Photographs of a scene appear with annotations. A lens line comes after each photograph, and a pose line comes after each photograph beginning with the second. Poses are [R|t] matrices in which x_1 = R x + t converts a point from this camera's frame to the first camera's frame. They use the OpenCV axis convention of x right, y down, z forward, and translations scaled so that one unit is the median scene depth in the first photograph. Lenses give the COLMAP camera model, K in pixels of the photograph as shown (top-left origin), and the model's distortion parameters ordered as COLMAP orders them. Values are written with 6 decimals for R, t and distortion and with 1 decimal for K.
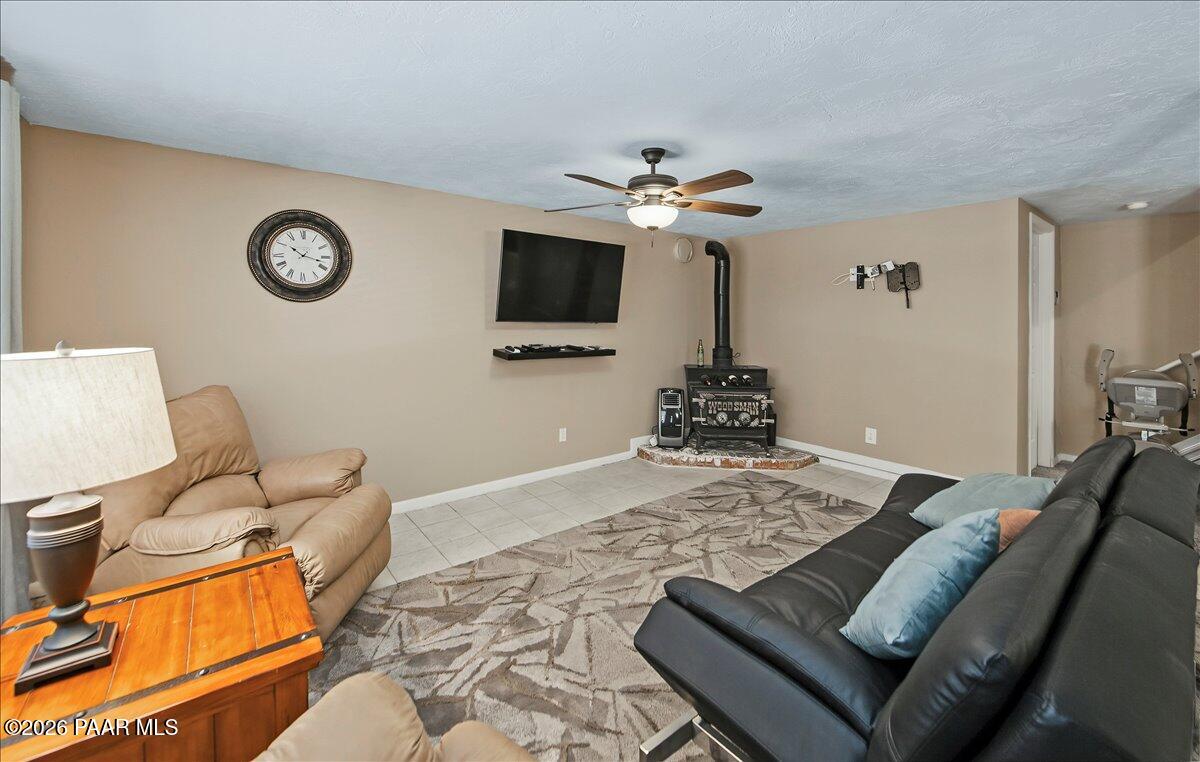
lens RADIAL K [[481.9, 0, 601.3], [0, 481.9, 381.5], [0, 0, 1]] dist [-0.016282, -0.000126]
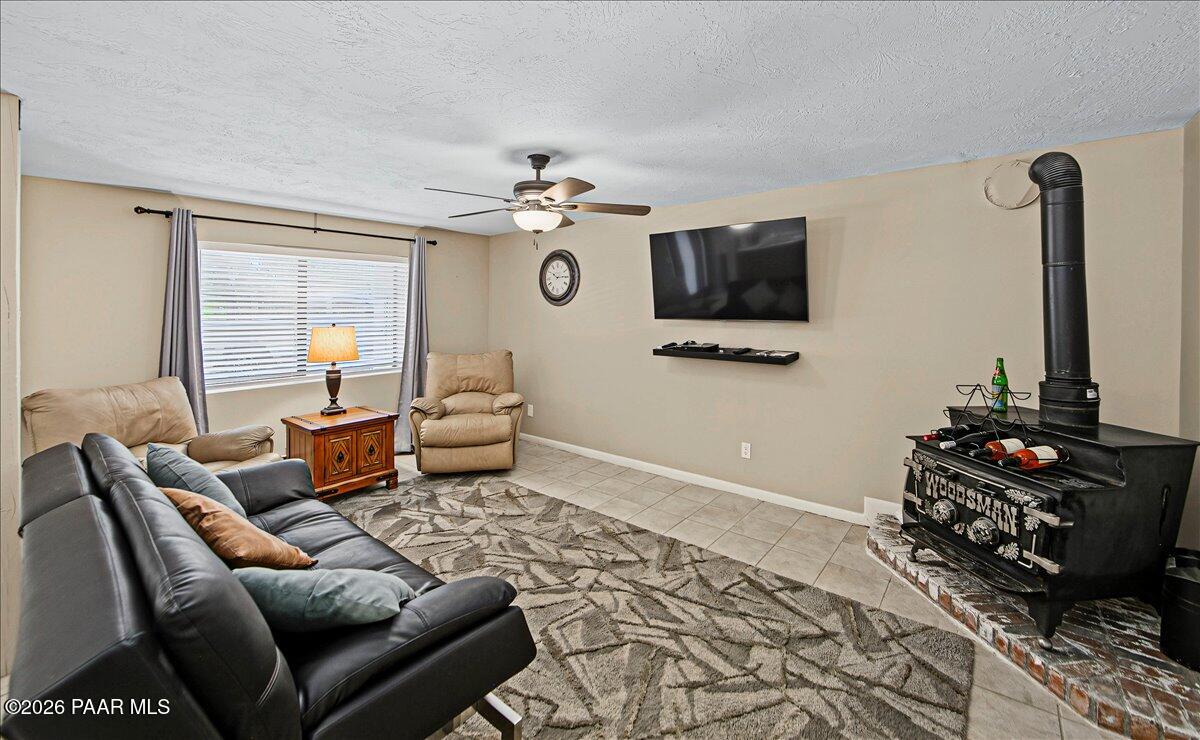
lens RADIAL K [[478.7, 0, 601.6], [0, 478.7, 366.2], [0, 0, 1]] dist [-0.008489, -0.000156]
pose [[0.204627, 0.100300, -0.973688, 0.761982], [-0.132886, 0.988373, 0.073886, -0.075865], [0.969778, 0.114271, 0.215576, 0.607701]]
